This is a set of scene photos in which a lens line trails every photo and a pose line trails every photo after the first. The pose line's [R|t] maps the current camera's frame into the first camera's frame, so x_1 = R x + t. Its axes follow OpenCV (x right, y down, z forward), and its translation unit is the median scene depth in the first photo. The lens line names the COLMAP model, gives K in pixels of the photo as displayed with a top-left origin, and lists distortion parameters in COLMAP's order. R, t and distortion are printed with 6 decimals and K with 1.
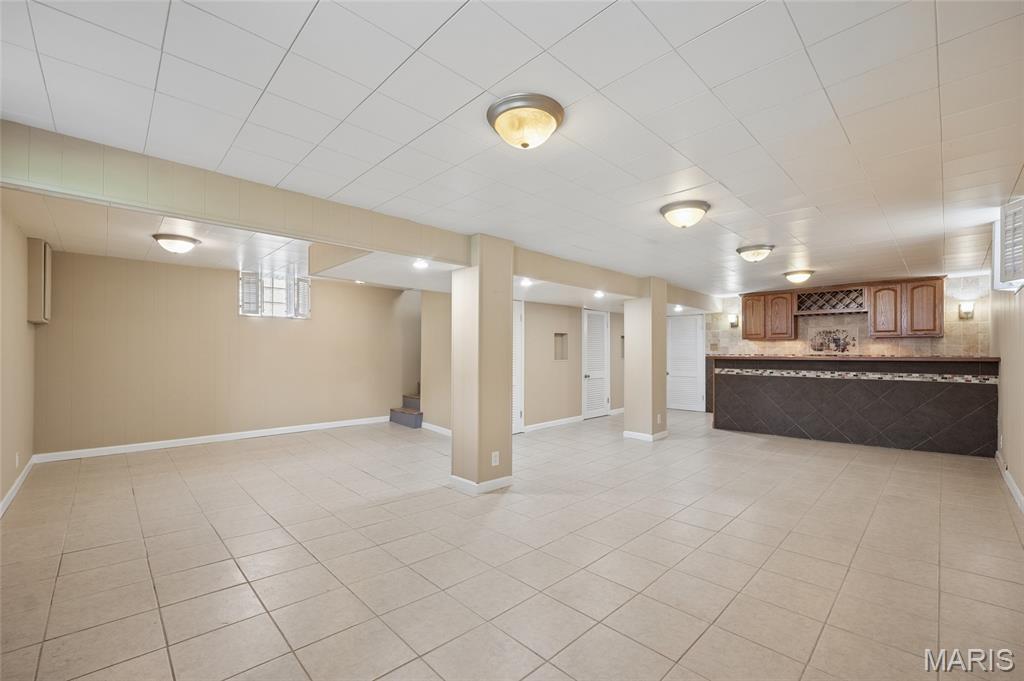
lens RADIAL K [[420.4, 0, 509.6], [0, 420.4, 347.7], [0, 0, 1]] dist [-0.001826, 0.000003]
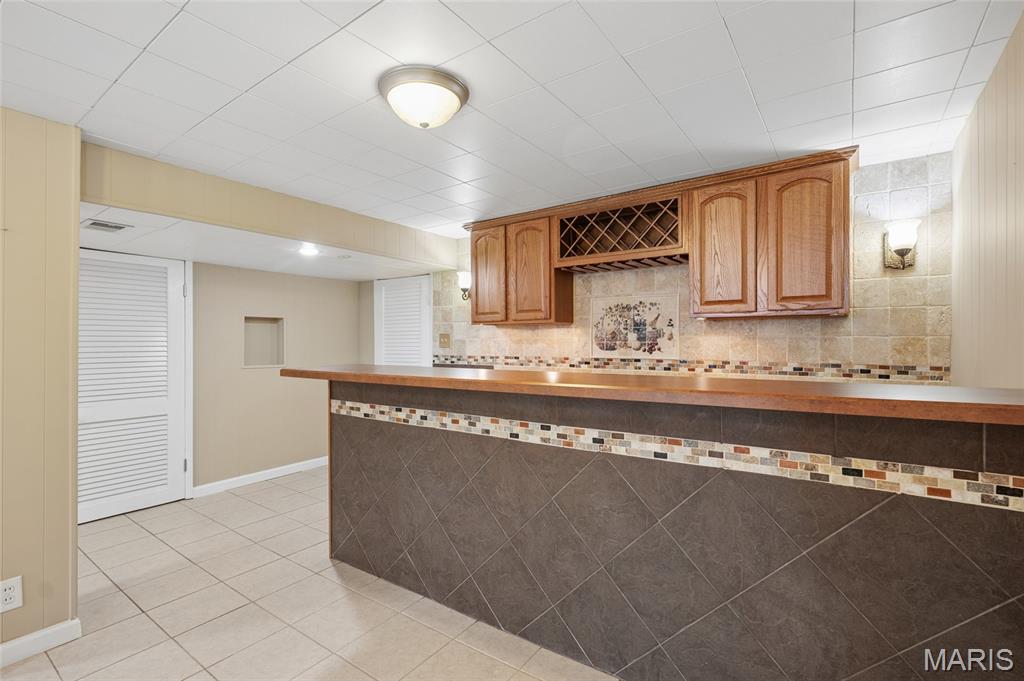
lens RADIAL K [[468.8, 0, 513.2], [0, 468.8, 341.2], [0, 0, 1]] dist [-0.005648, 0.000063]
pose [[0.983562, -0.004722, 0.180508, 0.624305], [0.003321, 0.999962, 0.008063, -0.006823], [-0.180539, -0.007331, 0.983540, 0.605000]]
